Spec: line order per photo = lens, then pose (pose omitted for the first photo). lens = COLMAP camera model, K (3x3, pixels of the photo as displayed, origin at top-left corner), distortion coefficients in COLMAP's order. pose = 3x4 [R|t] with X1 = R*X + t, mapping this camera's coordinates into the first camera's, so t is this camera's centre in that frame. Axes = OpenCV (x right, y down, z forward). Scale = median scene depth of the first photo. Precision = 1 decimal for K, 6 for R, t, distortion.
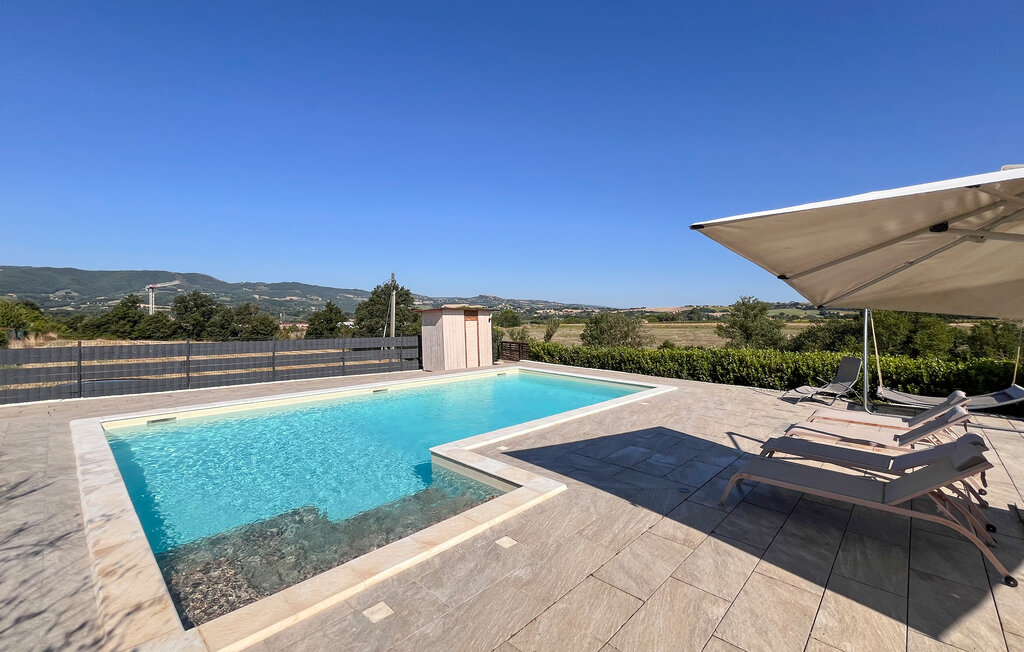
lens RADIAL K [[428.2, 0, 522.8], [0, 428.2, 322.9], [0, 0, 1]] dist [0.002066, -0.000038]
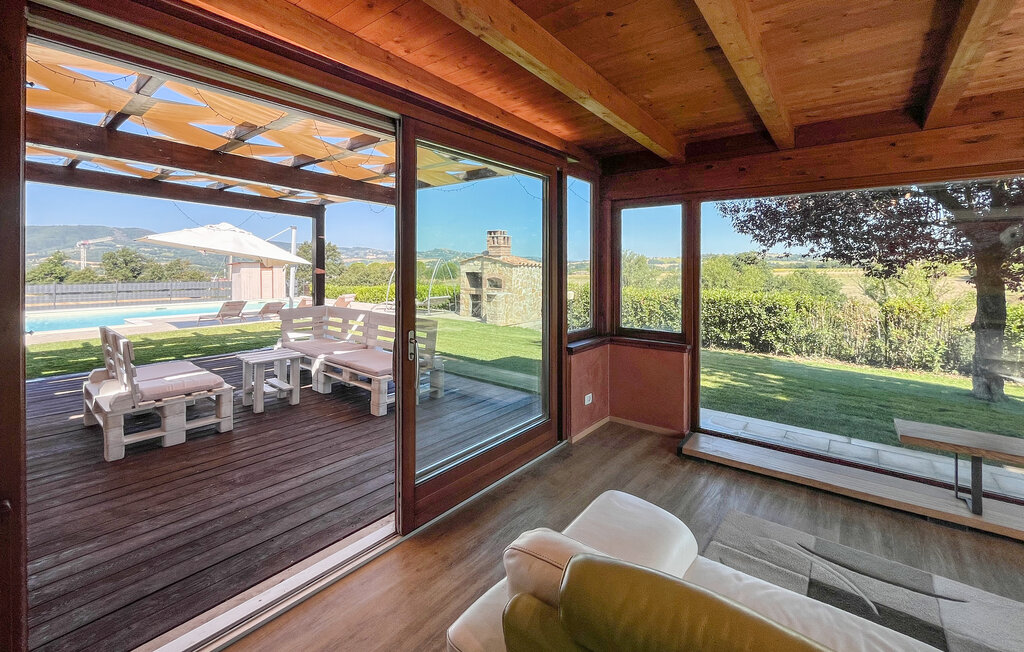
lens RADIAL K [[428.2, 0, 505.4], [0, 428.2, 265.8], [0, 0, 1]] dist [0.002066, -0.000038]
pose [[0.998325, -0.009894, 0.056996, 0.179745], [0.011212, 0.999676, -0.022860, 0.006752], [-0.056752, 0.023461, 0.998113, -0.155438]]
